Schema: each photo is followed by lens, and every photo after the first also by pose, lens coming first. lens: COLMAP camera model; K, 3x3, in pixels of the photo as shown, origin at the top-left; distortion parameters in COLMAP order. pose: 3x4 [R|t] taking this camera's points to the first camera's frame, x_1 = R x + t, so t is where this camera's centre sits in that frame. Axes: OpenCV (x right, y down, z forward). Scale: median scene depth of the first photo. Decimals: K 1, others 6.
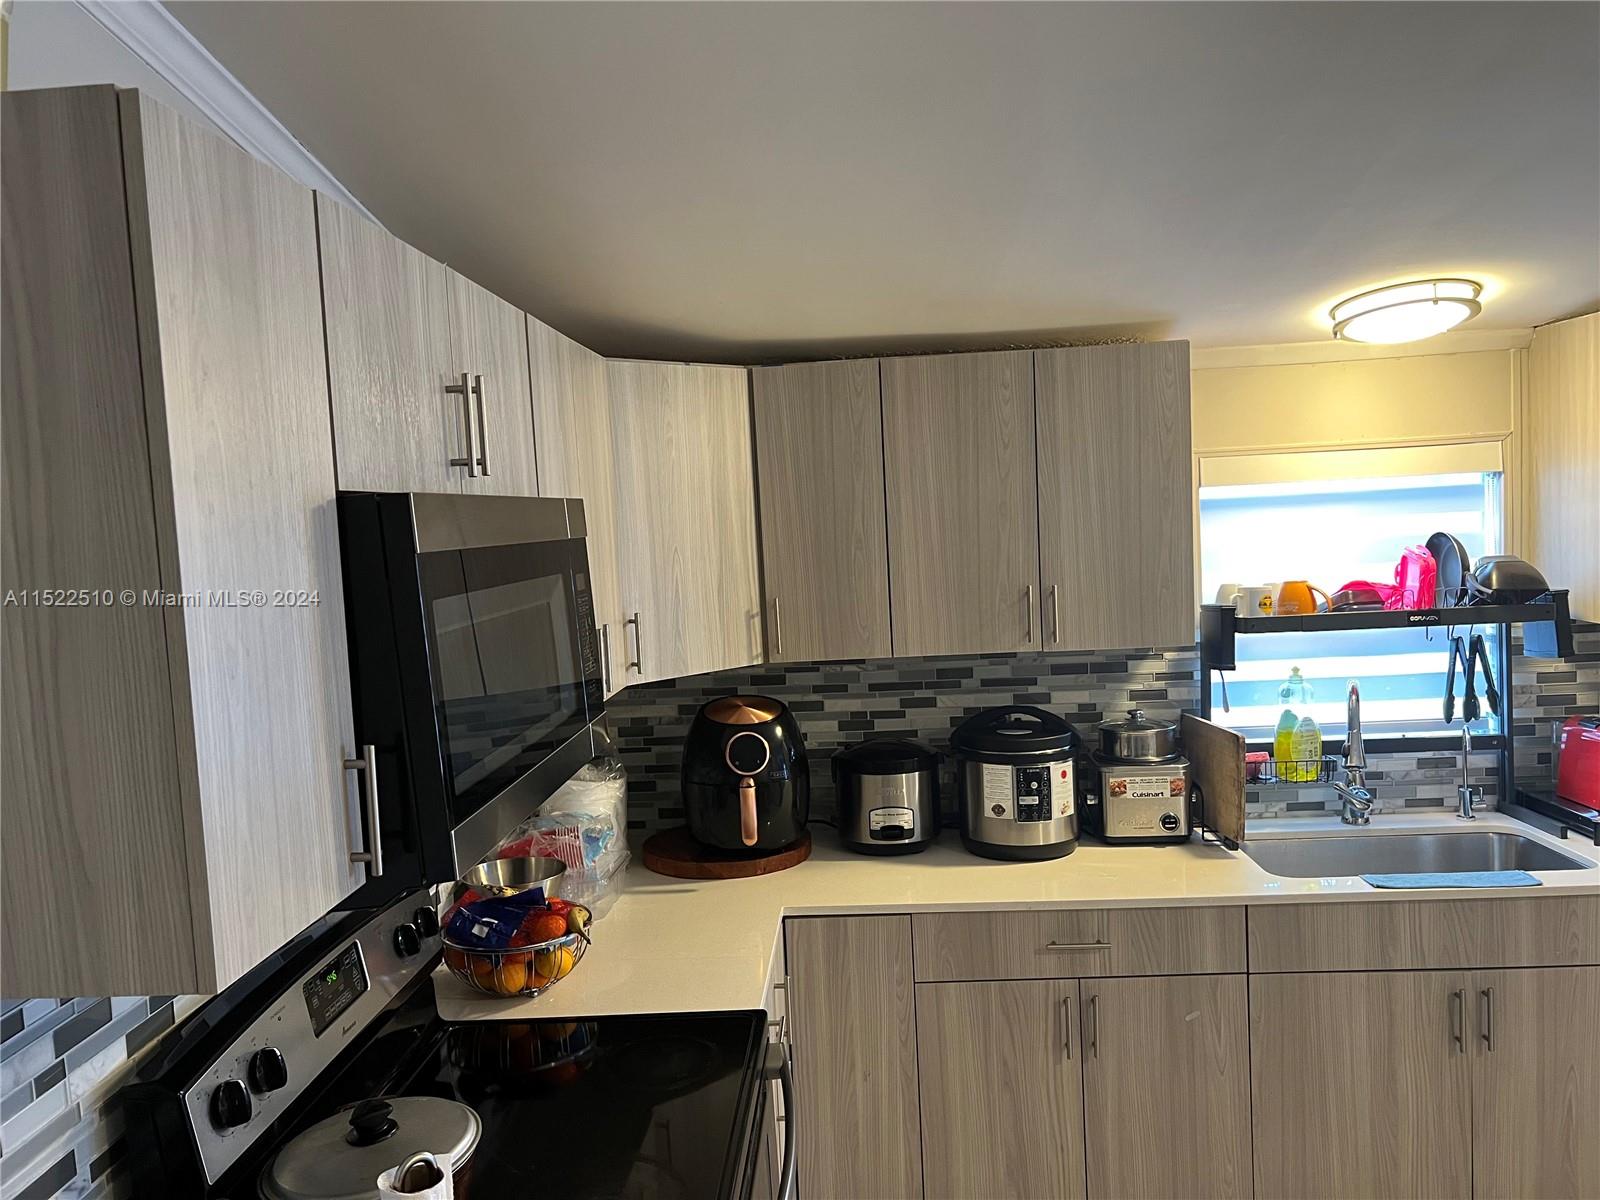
lens RADIAL K [[1194.6, 0, 797.7], [0, 1194.6, 603.7], [0, 0, 1]] dist [0.056795, -0.081735]
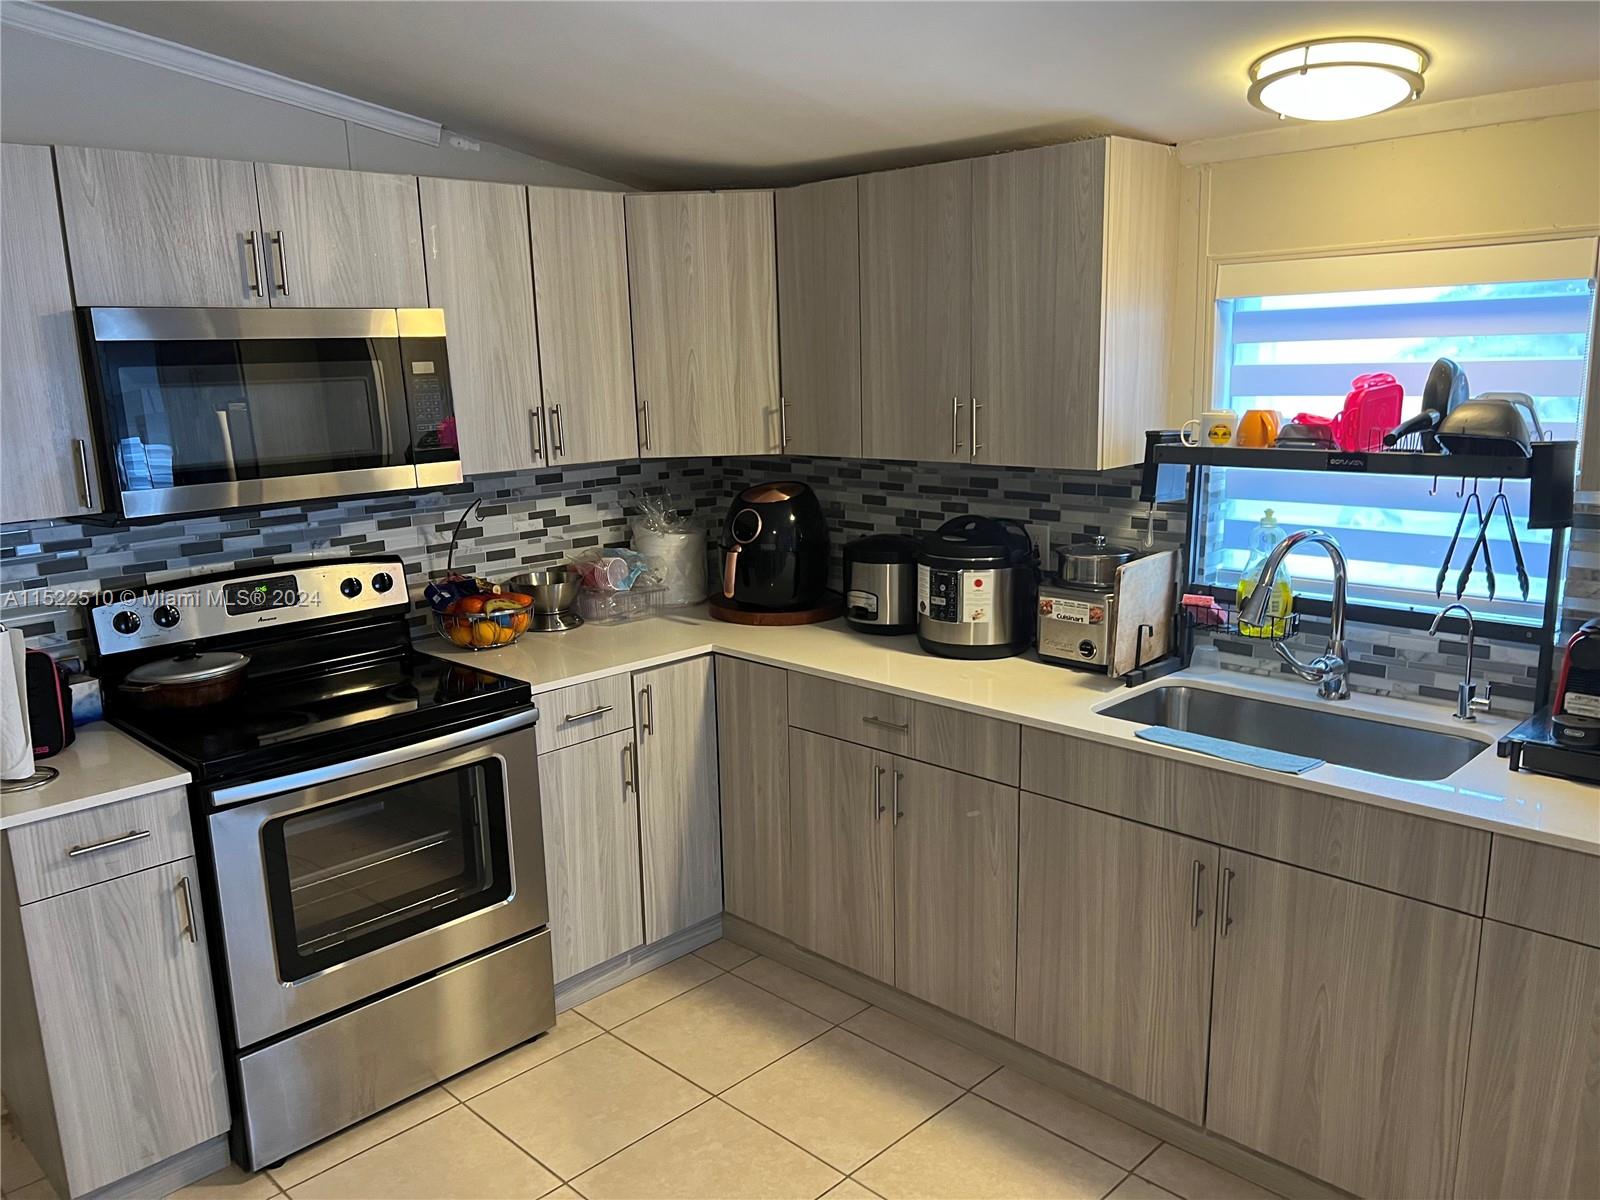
lens RADIAL K [[1194.6, 0, 796.6], [0, 1194.6, 614.1], [0, 0, 1]] dist [0.056795, -0.081735]
pose [[0.753541, 0.169252, -0.635240, 0.772733], [-0.059245, 0.979842, 0.190788, -0.021285], [0.654726, -0.106132, 0.748379, 0.111233]]
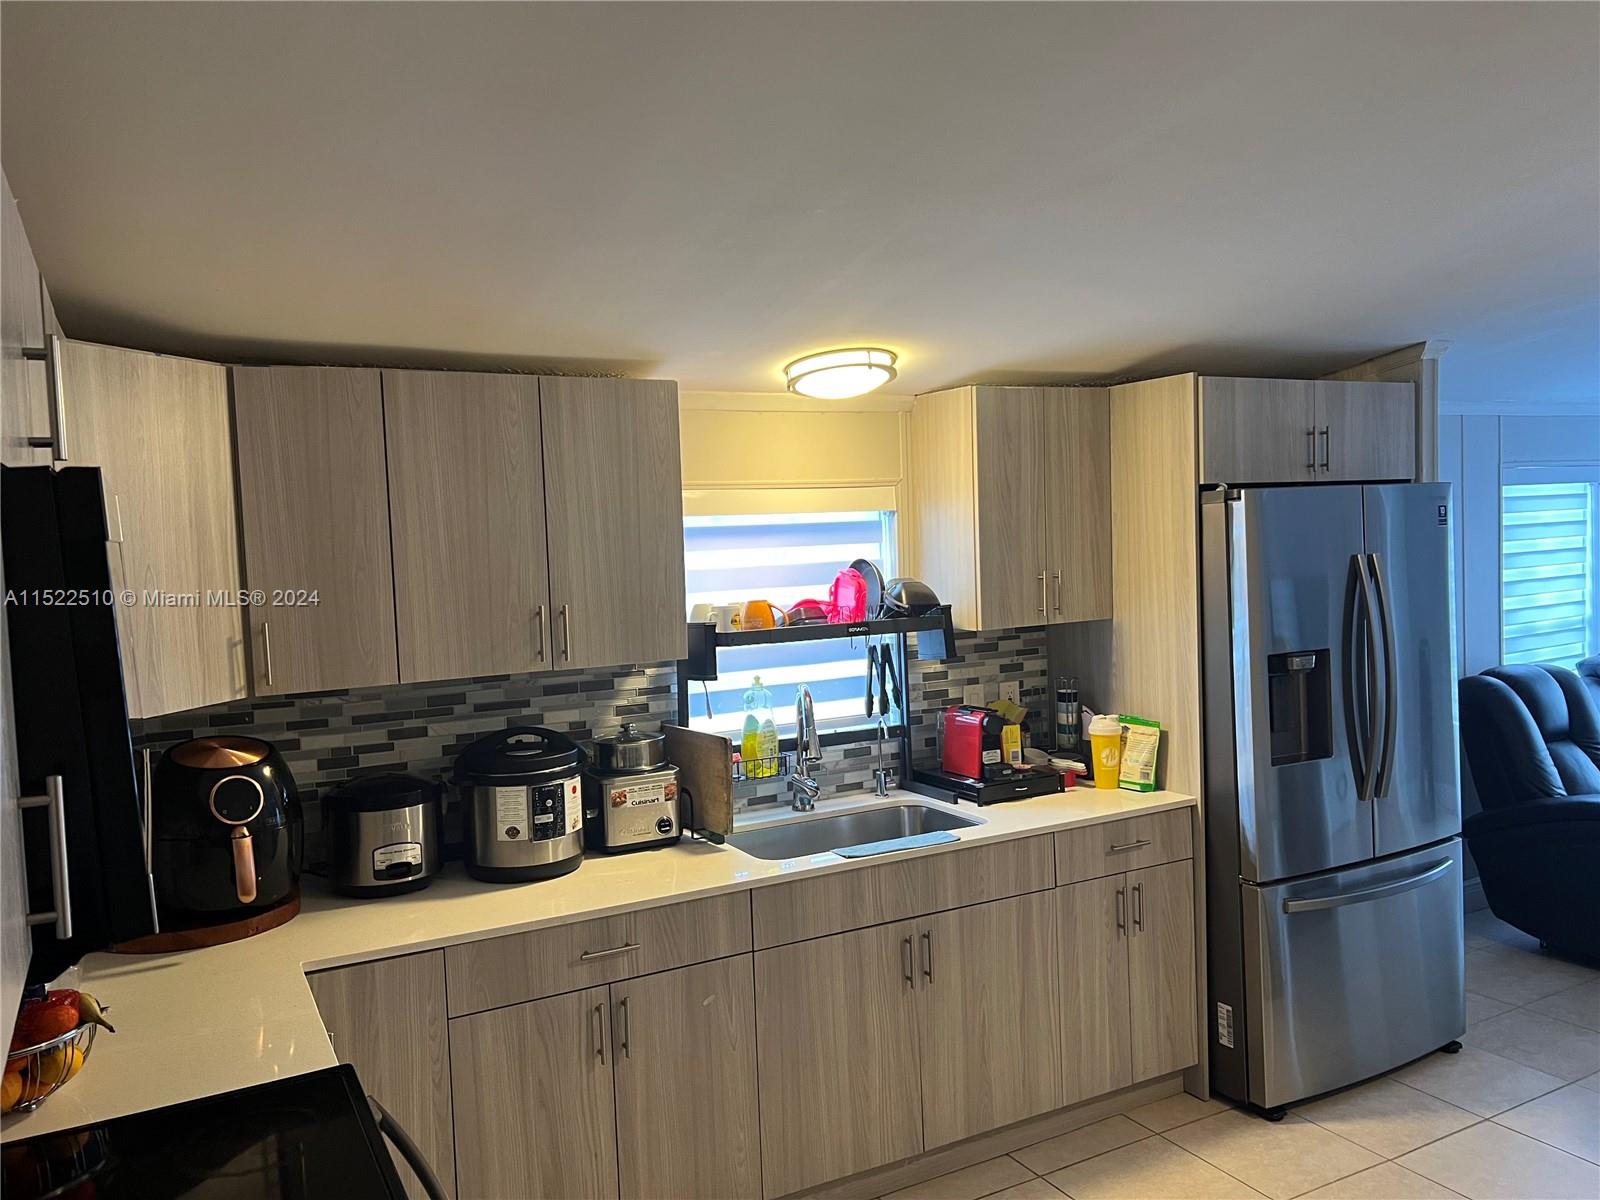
lens RADIAL K [[1194.6, 0, 798.5], [0, 1194.6, 596.0], [0, 0, 1]] dist [0.056795, -0.081735]
pose [[0.852956, -0.006968, 0.521936, -0.148388], [0.027891, 0.999091, -0.032240, 0.015222], [-0.521237, 0.042057, 0.852375, 0.019715]]
